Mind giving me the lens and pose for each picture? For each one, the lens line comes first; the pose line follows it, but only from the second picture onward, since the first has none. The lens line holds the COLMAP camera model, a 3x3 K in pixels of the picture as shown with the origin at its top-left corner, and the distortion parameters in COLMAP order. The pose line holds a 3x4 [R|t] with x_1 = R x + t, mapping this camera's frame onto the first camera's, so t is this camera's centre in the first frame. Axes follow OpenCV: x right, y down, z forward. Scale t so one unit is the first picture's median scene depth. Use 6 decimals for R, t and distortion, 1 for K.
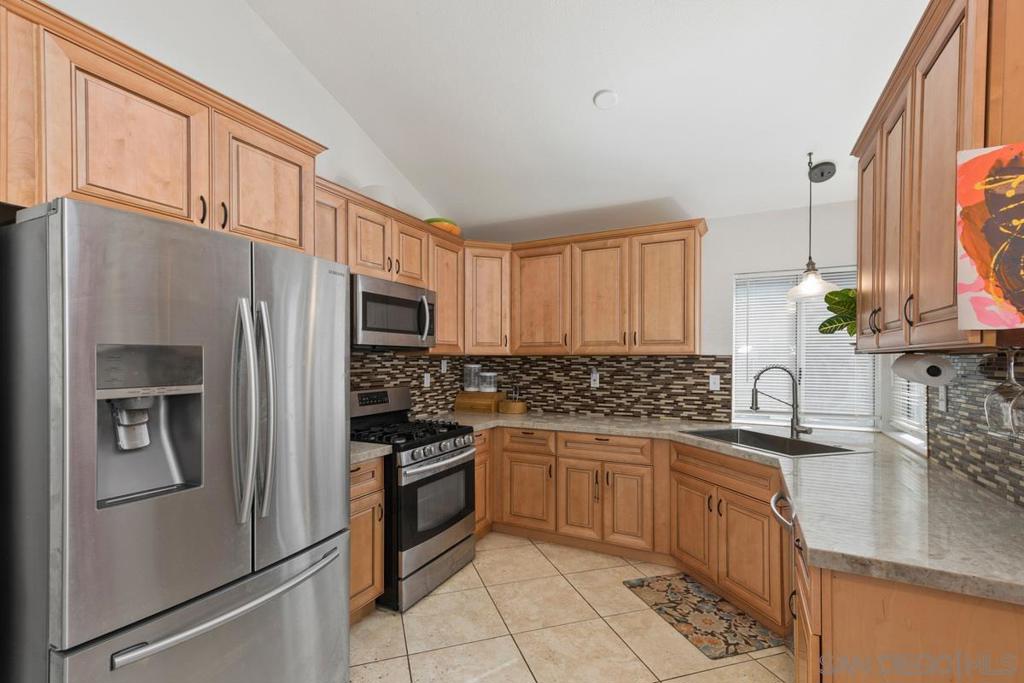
lens RADIAL K [[462.1, 0, 514.6], [0, 462.1, 357.3], [0, 0, 1]] dist [-0.005088, -0.000227]
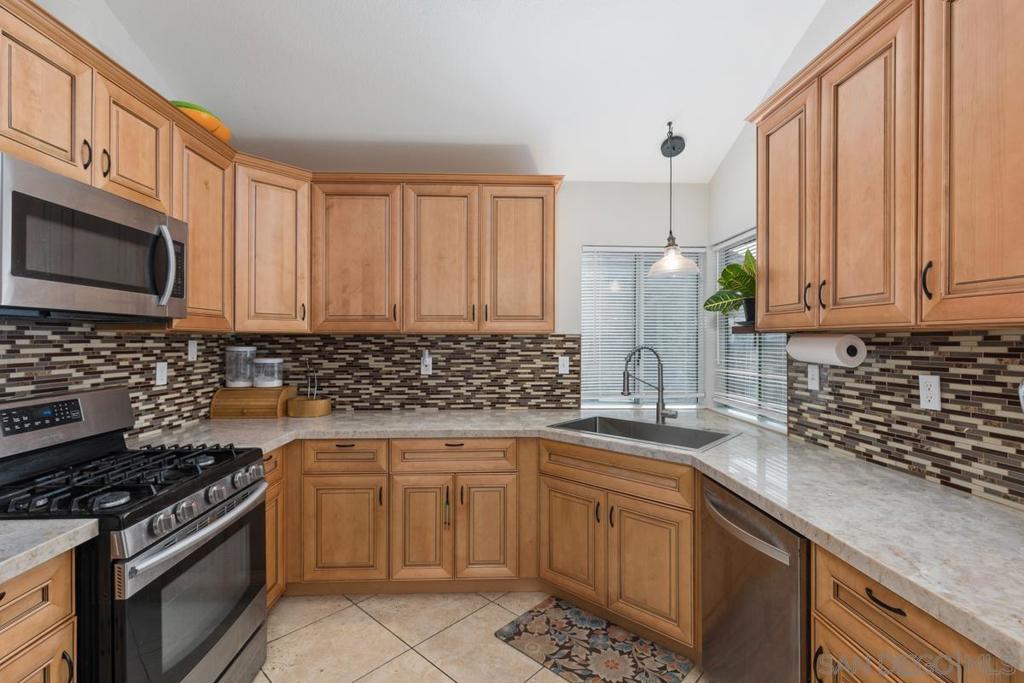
lens RADIAL K [[462.1, 0, 513.5], [0, 462.1, 336.5], [0, 0, 1]] dist [-0.005088, -0.000227]
pose [[0.872627, 0.002230, 0.488383, -0.098900], [-0.001609, 0.999997, -0.001690, 0.001752], [-0.488385, 0.000689, 0.872628, 0.301649]]
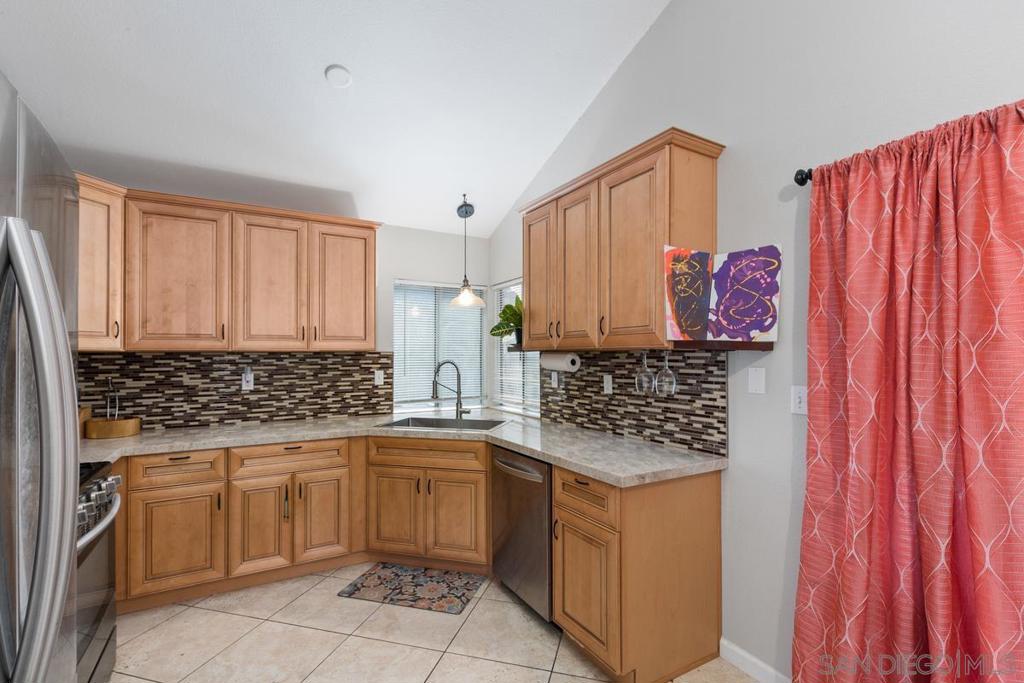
lens RADIAL K [[462.1, 0, 524.0], [0, 462.1, 349.7], [0, 0, 1]] dist [-0.005088, -0.000227]
pose [[0.529591, 0.006013, 0.848232, -0.331626], [0.000780, 0.999971, -0.007576, -0.001247], [-0.848253, 0.004674, 0.529571, 0.169203]]
